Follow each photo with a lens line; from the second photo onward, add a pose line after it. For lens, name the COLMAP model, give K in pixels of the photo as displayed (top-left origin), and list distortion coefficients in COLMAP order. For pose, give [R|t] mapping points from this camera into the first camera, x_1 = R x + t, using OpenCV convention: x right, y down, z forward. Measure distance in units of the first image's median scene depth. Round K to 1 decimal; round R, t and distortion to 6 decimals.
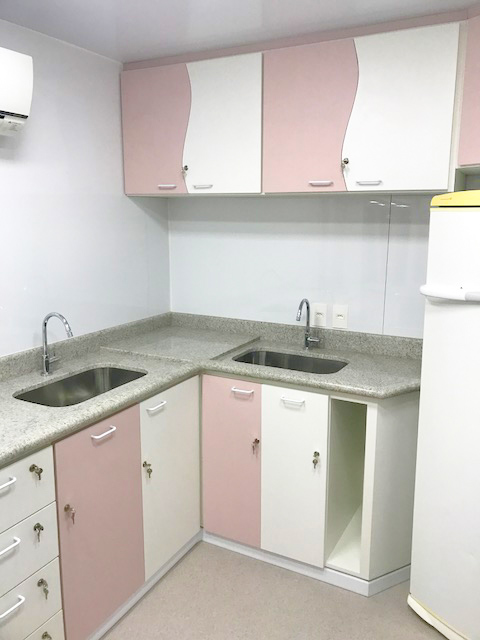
lens RADIAL K [[558.6, 0, 220.8], [0, 558.6, 311.9], [0, 0, 1]] dist [0.035953, -0.011082]
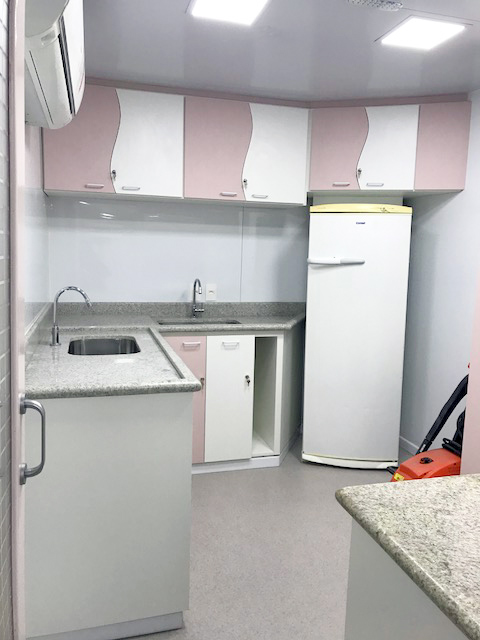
lens RADIAL K [[529.5, 0, 242.9], [0, 529.5, 314.4], [0, 0, 1]] dist [0.037995, -0.010521]
pose [[0.702996, -0.062779, 0.708418, -0.774404], [0.104520, 0.994400, -0.015598, 0.106076], [-0.703472, 0.085009, 0.705621, 0.020287]]
